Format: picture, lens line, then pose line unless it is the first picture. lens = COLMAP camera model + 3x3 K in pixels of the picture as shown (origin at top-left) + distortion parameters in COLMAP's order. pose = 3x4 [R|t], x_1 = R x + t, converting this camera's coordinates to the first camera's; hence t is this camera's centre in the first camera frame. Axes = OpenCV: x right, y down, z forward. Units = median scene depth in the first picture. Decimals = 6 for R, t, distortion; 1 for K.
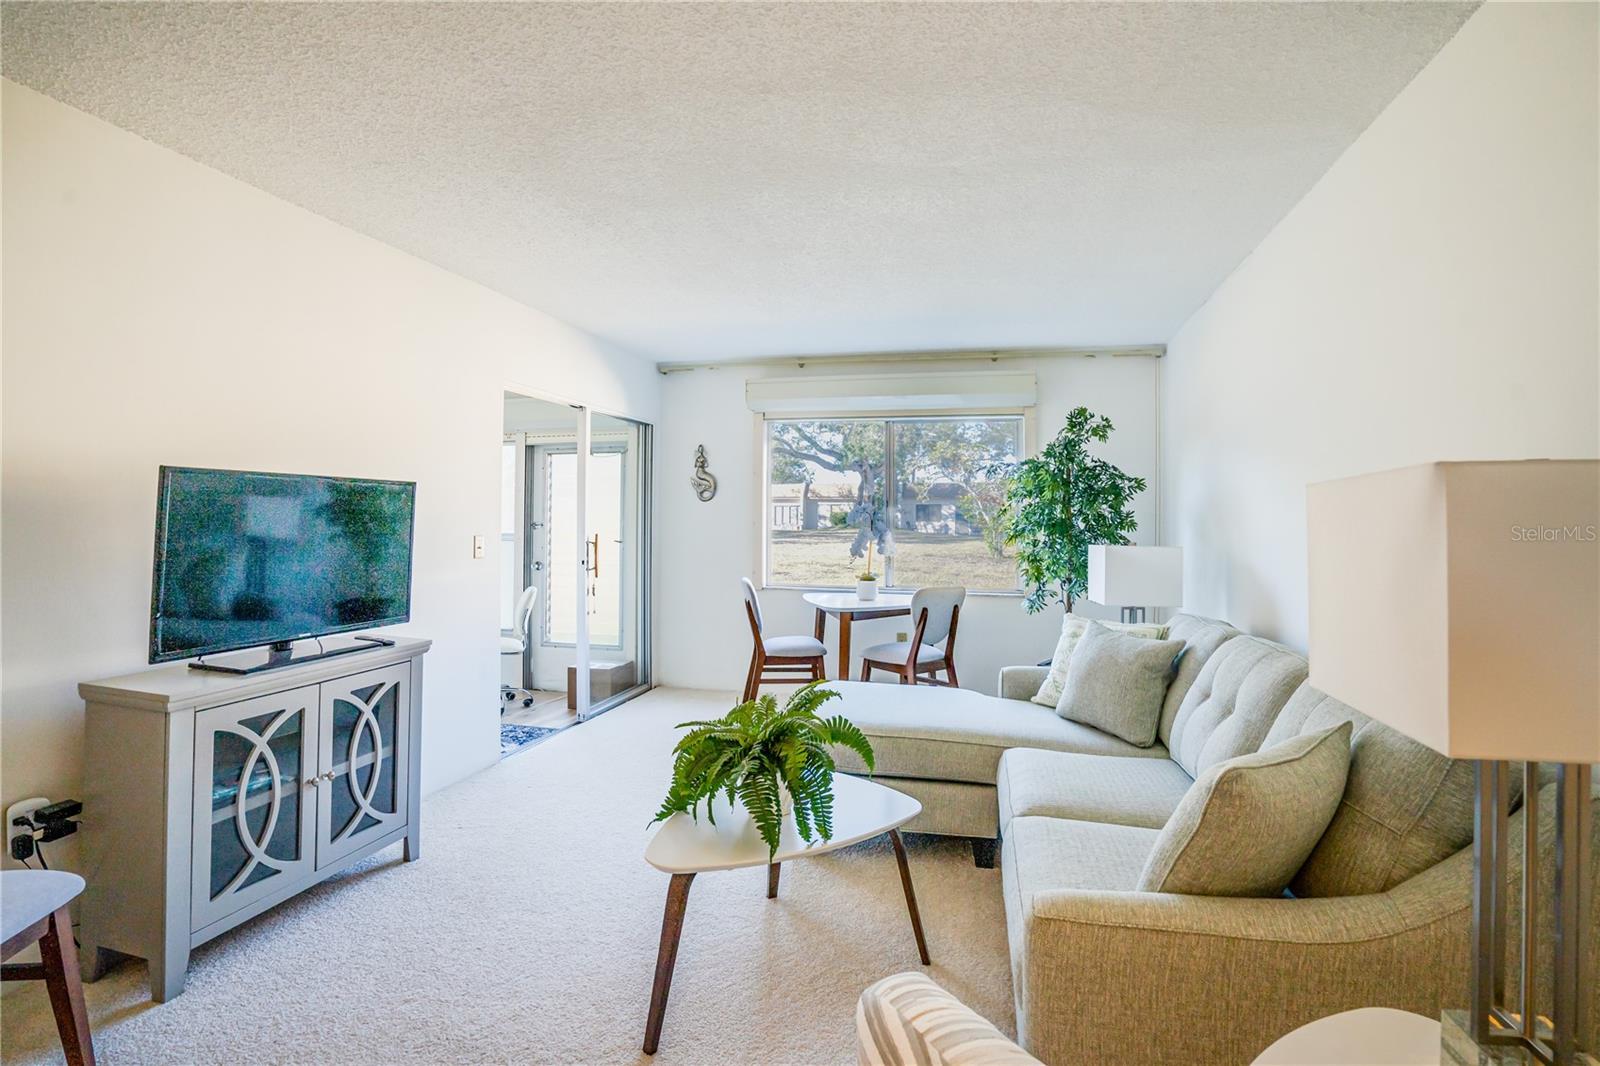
lens RADIAL K [[773.1, 0, 816.0], [0, 773.1, 499.1], [0, 0, 1]] dist [-0.068797, 0.024786]
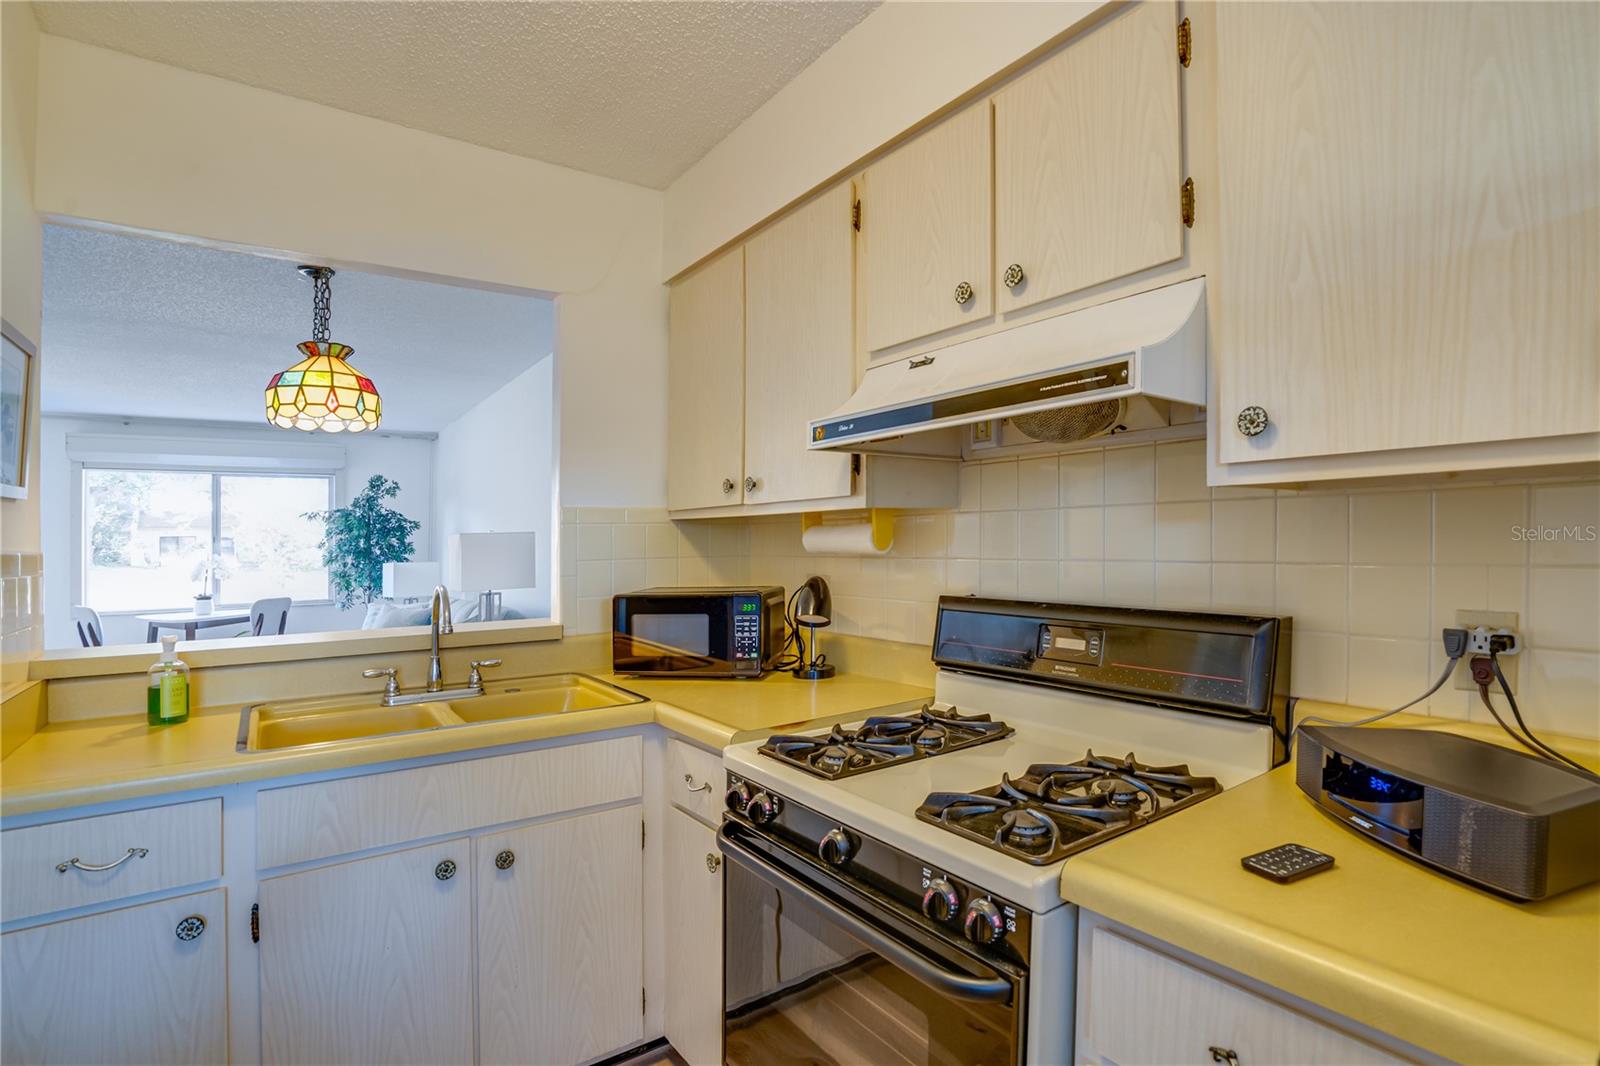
lens RADIAL K [[773.1, 0, 816.0], [0, 773.1, 499.1], [0, 0, 1]] dist [-0.068797, 0.024786]
pose [[0.651082, 0.017598, 0.758803, -0.243063], [0.008836, 0.999488, -0.030761, -0.017346], [-0.758956, 0.026733, 0.650593, -0.676724]]
